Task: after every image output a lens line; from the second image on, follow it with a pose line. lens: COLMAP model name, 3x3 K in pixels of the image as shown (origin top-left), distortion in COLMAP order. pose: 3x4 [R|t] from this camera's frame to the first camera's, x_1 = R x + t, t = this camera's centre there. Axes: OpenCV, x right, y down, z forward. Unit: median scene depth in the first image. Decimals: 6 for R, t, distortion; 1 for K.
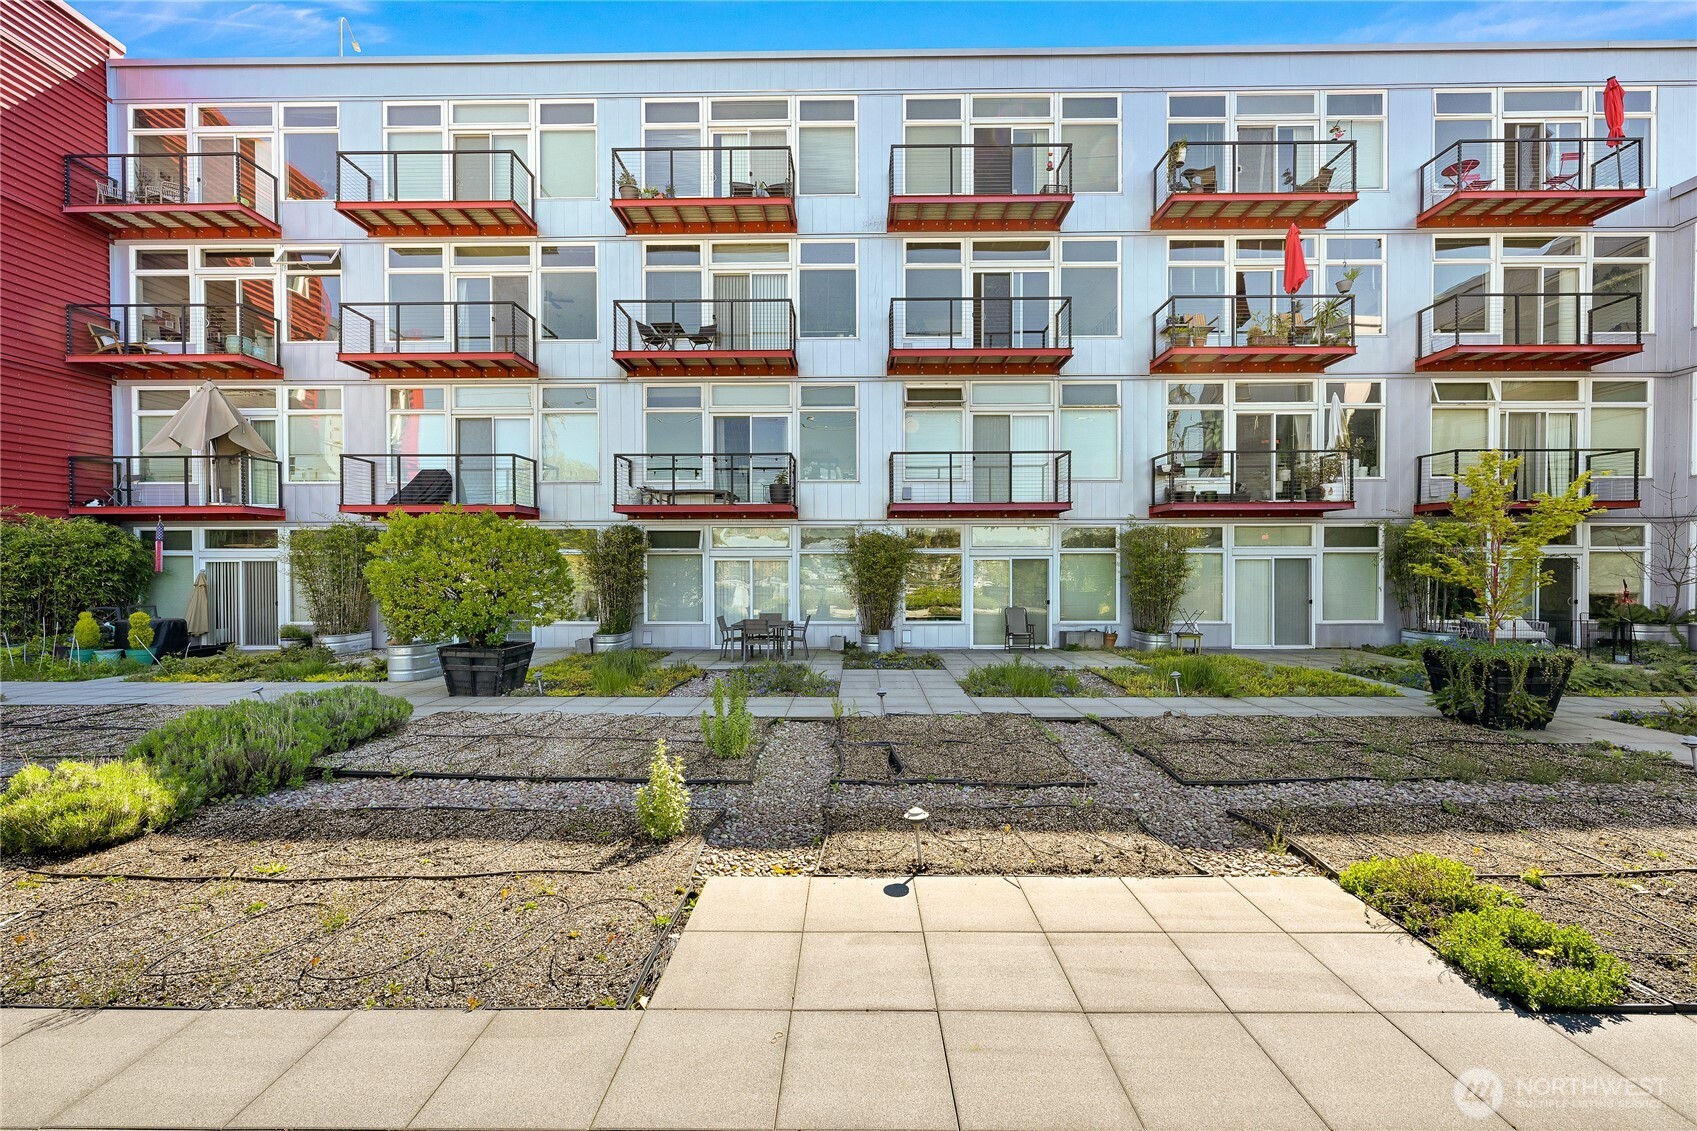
lens RADIAL K [[684.4, 0, 846.3], [0, 684.4, 590.6], [0, 0, 1]] dist [0.001404, 0.000290]
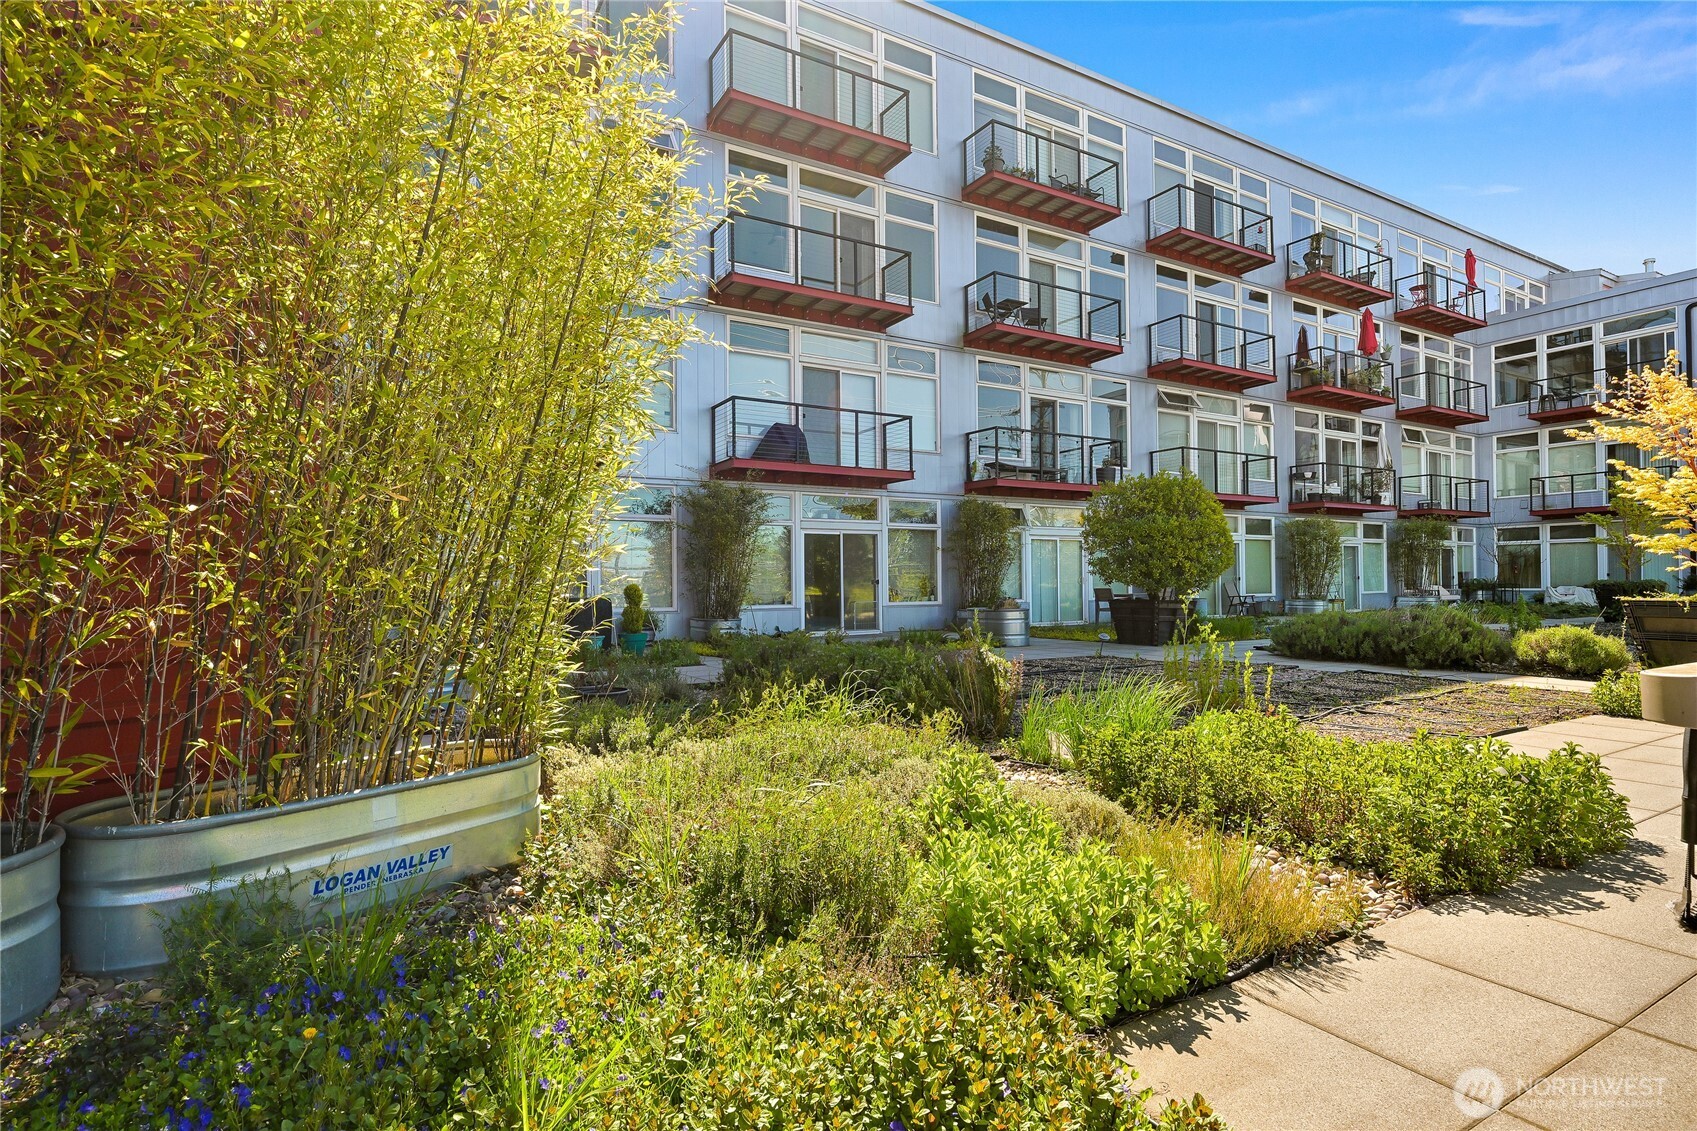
lens RADIAL K [[876.9, 0, 851.5], [0, 876.9, 548.1], [0, 0, 1]] dist [-0.001140, -0.000148]
pose [[0.853397, 0.018204, 0.520943, -1.084548], [-0.009824, 0.999774, -0.018842, 0.000204], [-0.521168, 0.010962, 0.853384, 0.019086]]
